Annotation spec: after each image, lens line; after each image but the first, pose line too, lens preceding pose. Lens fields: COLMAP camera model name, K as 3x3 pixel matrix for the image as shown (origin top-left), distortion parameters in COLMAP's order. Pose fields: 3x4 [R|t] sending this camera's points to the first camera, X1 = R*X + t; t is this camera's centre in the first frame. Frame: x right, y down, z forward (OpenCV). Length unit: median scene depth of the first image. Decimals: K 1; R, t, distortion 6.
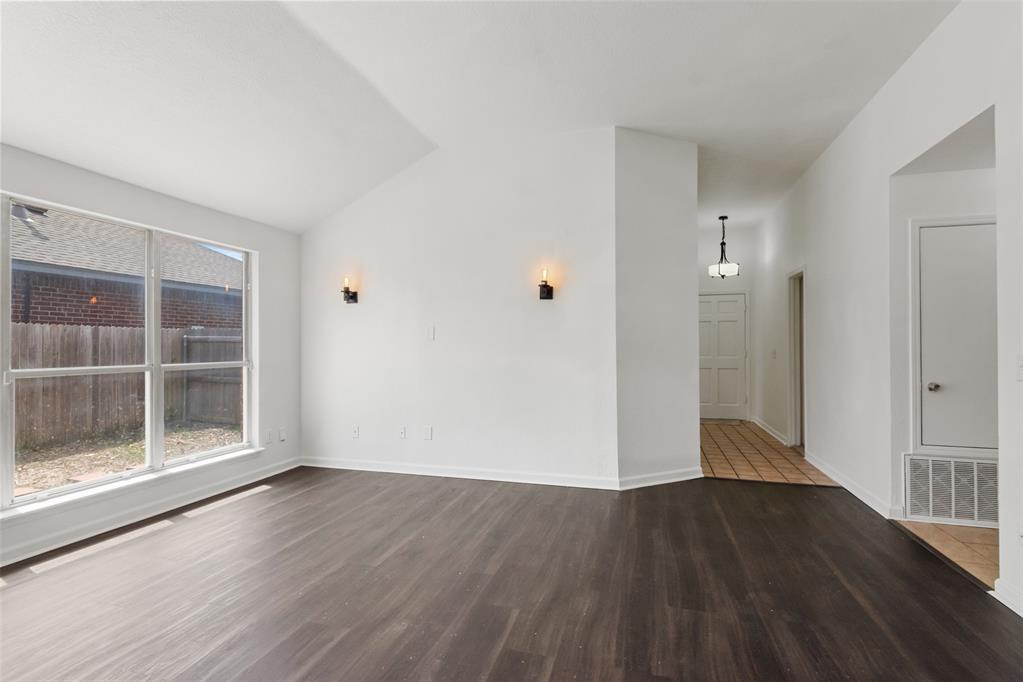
lens RADIAL K [[491.6, 0, 513.0], [0, 491.6, 337.3], [0, 0, 1]] dist [-0.000242, 0.000773]
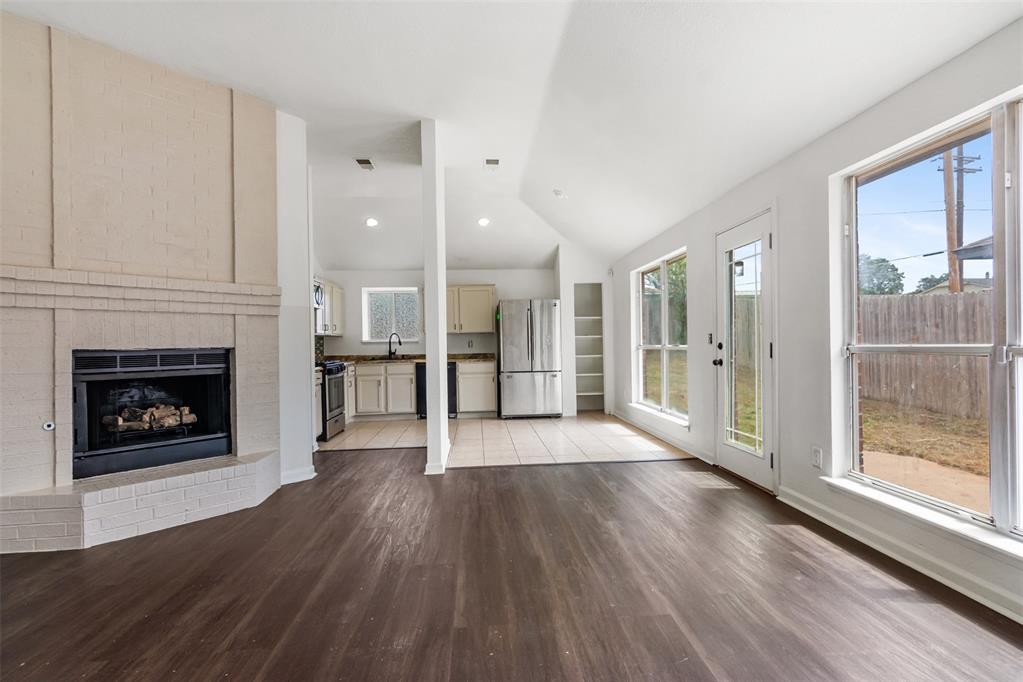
lens RADIAL K [[491.6, 0, 517.8], [0, 491.6, 339.7], [0, 0, 1]] dist [-0.000242, 0.000773]
pose [[-0.938865, 0.012751, -0.344049, -0.062170], [0.023344, 0.999372, -0.026663, 0.038290], [0.343493, -0.033065, -0.938573, 0.898250]]
